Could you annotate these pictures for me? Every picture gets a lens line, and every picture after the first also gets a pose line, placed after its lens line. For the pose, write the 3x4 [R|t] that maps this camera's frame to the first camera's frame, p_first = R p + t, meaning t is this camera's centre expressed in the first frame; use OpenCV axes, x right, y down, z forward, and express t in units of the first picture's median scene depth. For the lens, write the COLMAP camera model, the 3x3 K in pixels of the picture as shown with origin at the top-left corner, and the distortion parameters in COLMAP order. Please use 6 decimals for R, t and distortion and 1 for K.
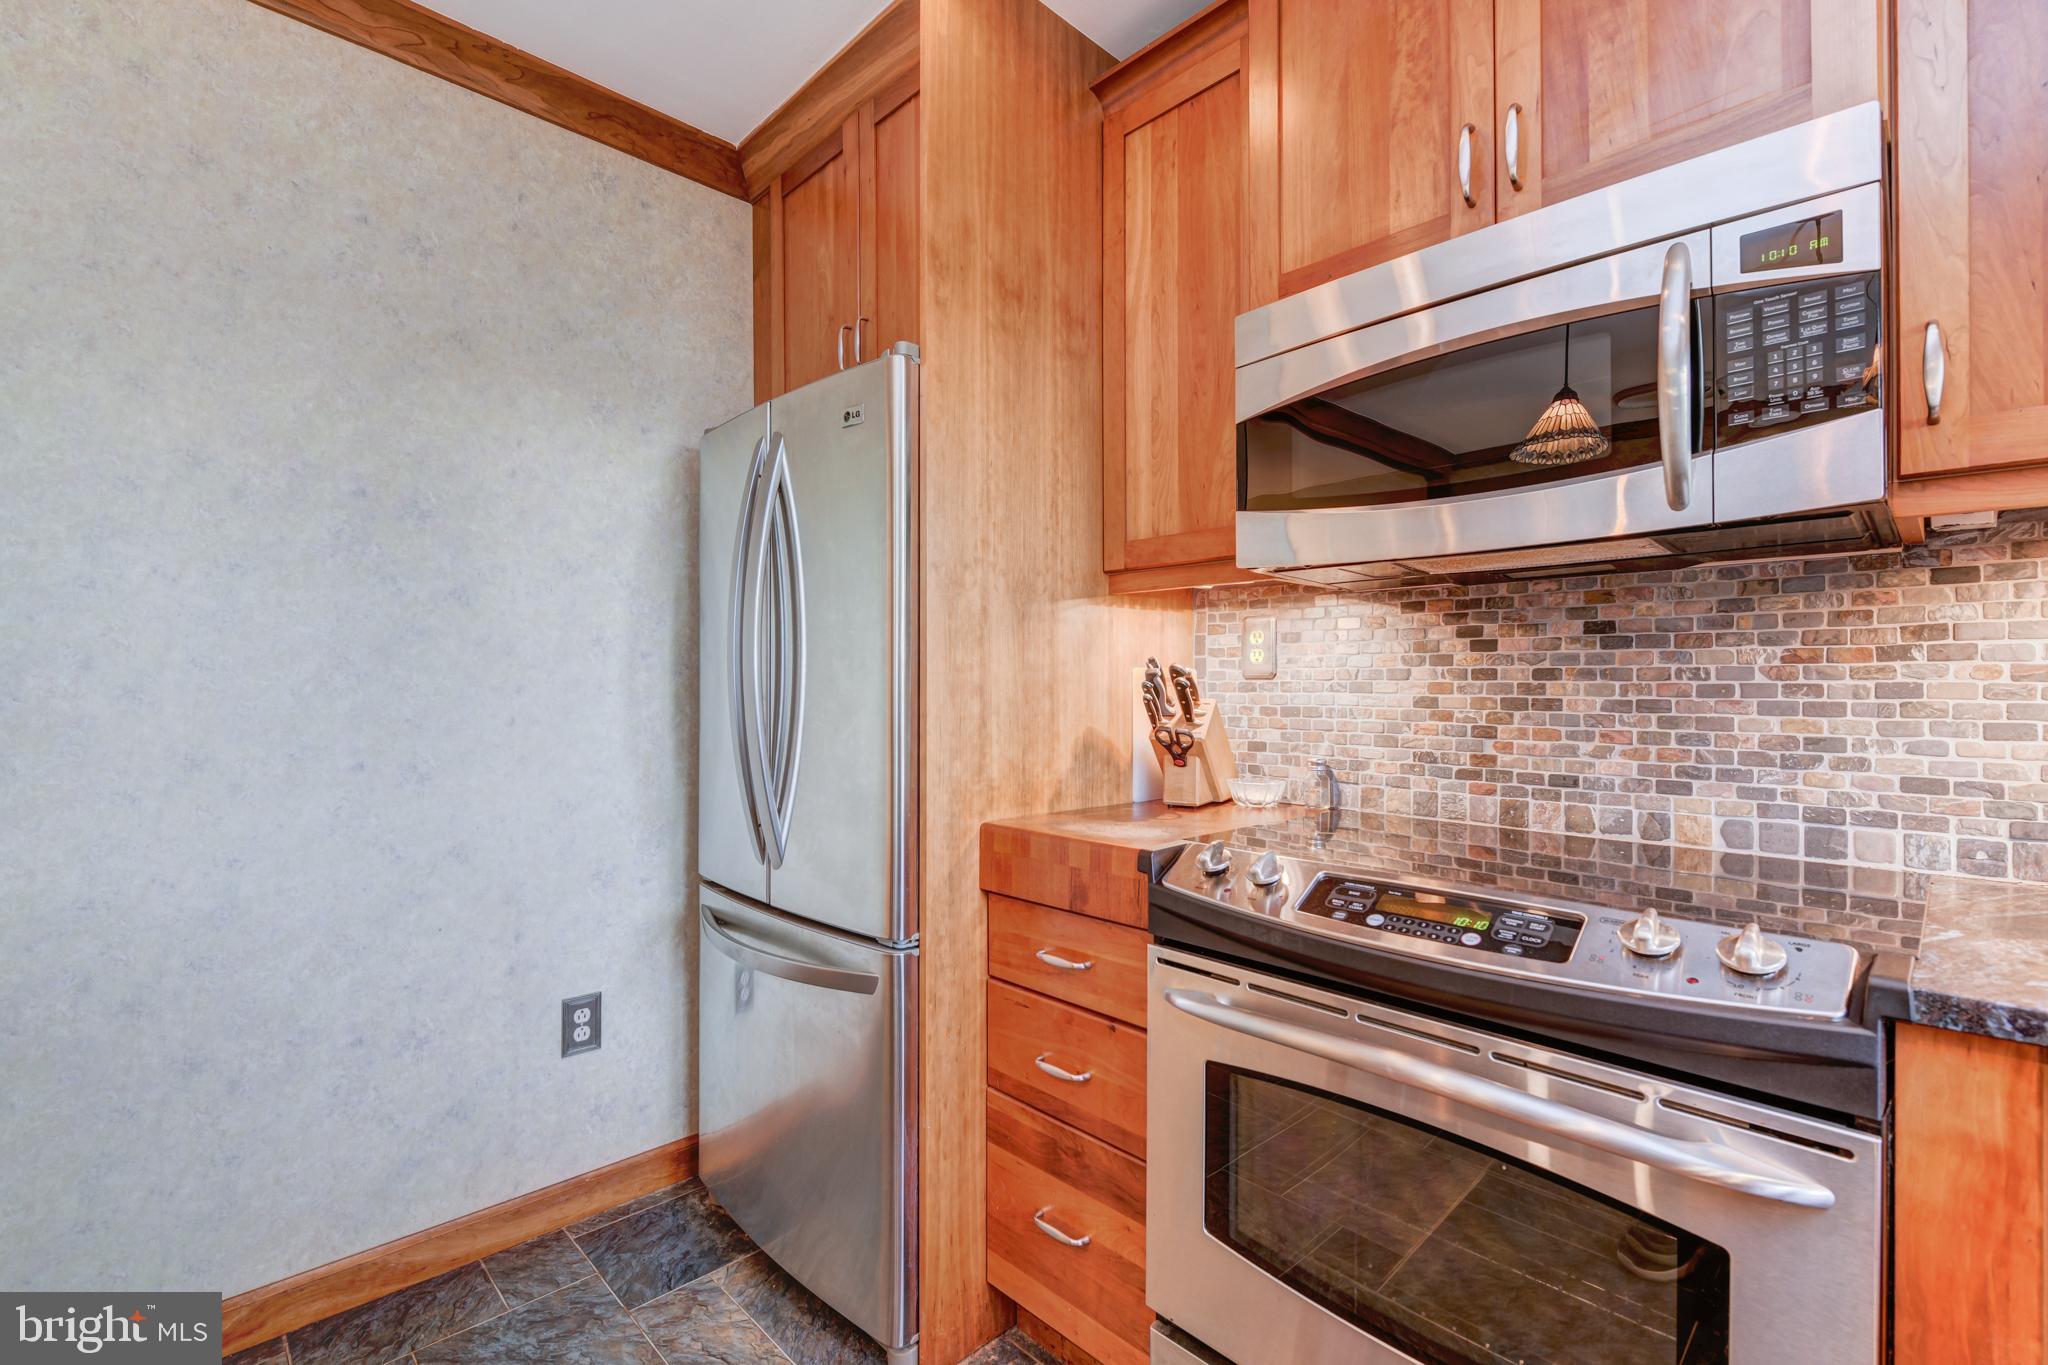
lens RADIAL K [[905.8, 0, 1023.7], [0, 905.8, 681.2], [0, 0, 1]] dist [0.000034, -0.001052]
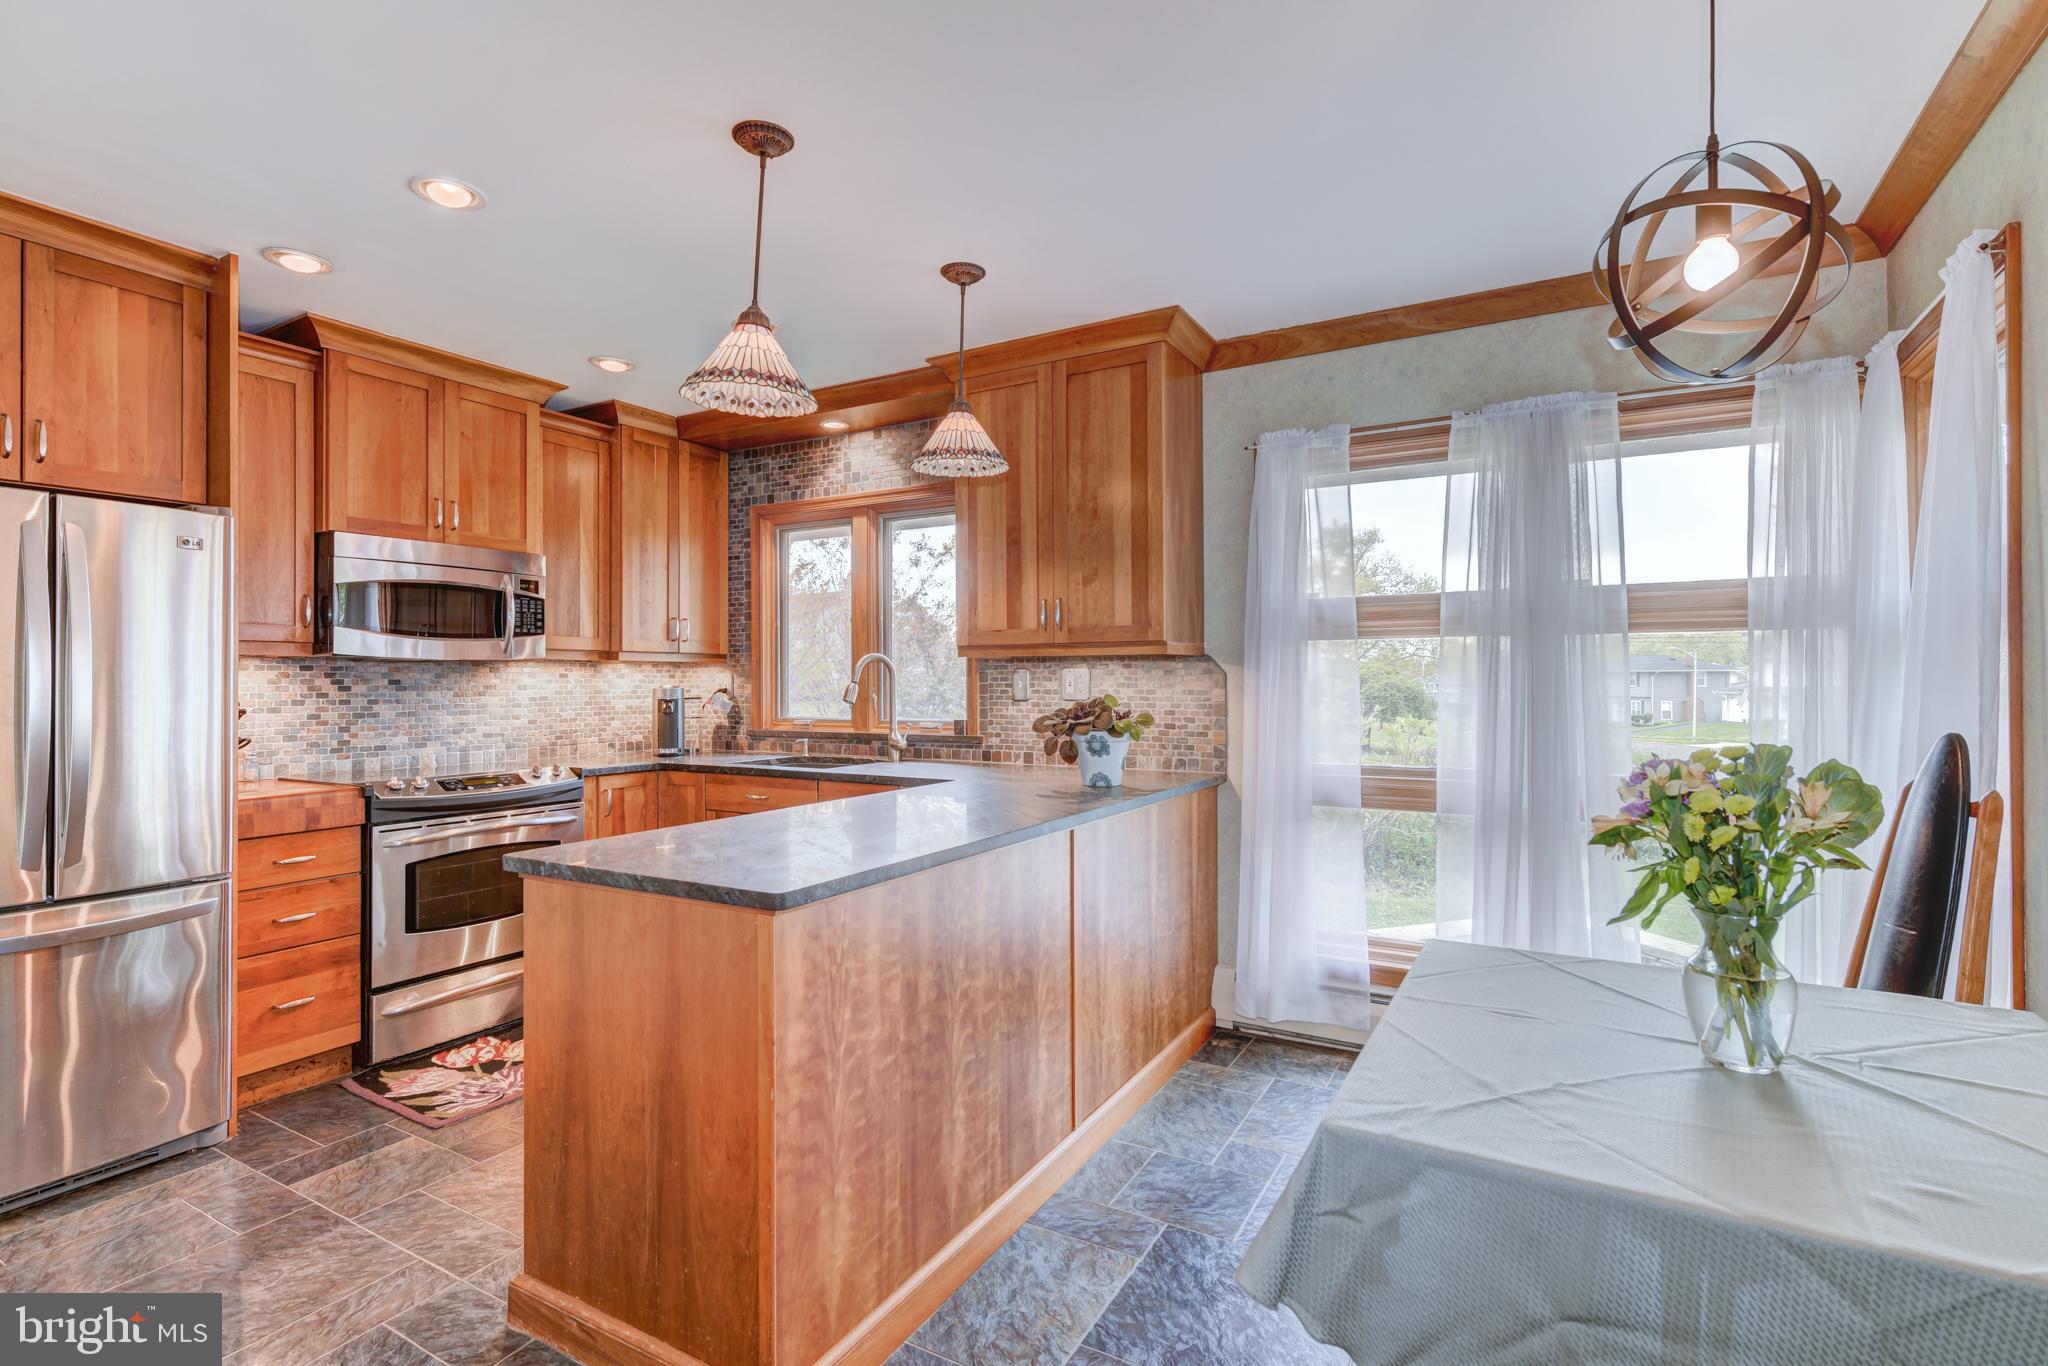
lens RADIAL K [[965.8, 0, 1002.1], [0, 965.8, 675.3], [0, 0, 1]] dist [0.000422, -0.000756]
pose [[-0.253989, 0.005825, 0.967190, -2.124213], [-0.000425, 0.999981, -0.006134, -0.059097], [-0.967207, -0.001969, -0.253982, 0.085300]]
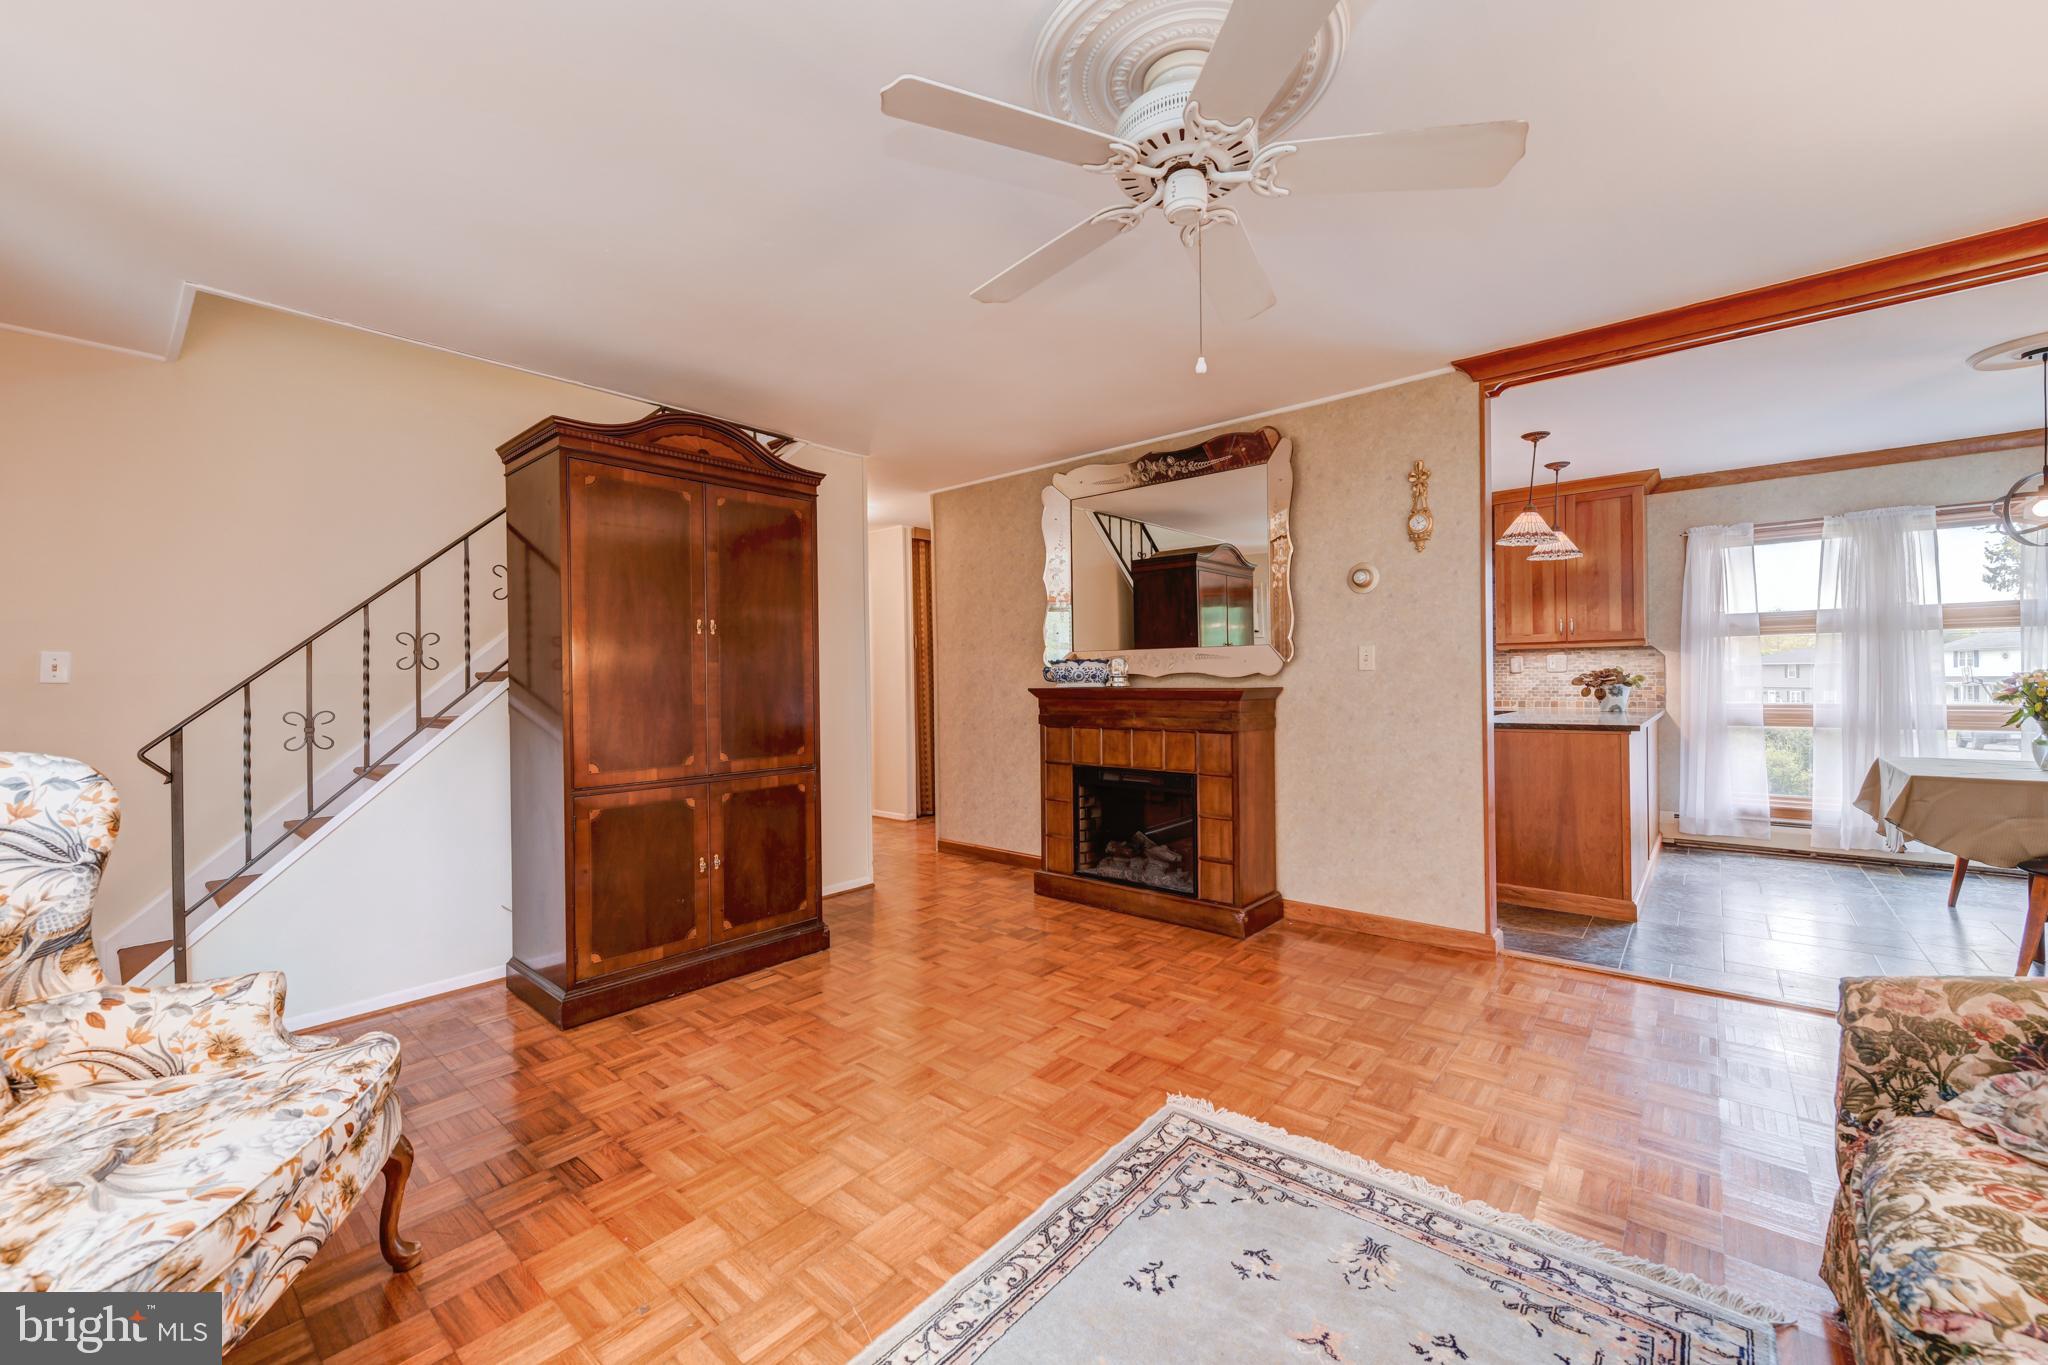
lens RADIAL K [[812.6, 0, 997.5], [0, 812.6, 679.7], [0, 0, 1]] dist [0.010424, -0.000029]
pose [[-0.072362, 0.001852, 0.997377, -3.385213], [0.007867, 0.999968, -0.001286, 0.007303], [-0.997347, 0.007754, -0.072374, 2.097617]]
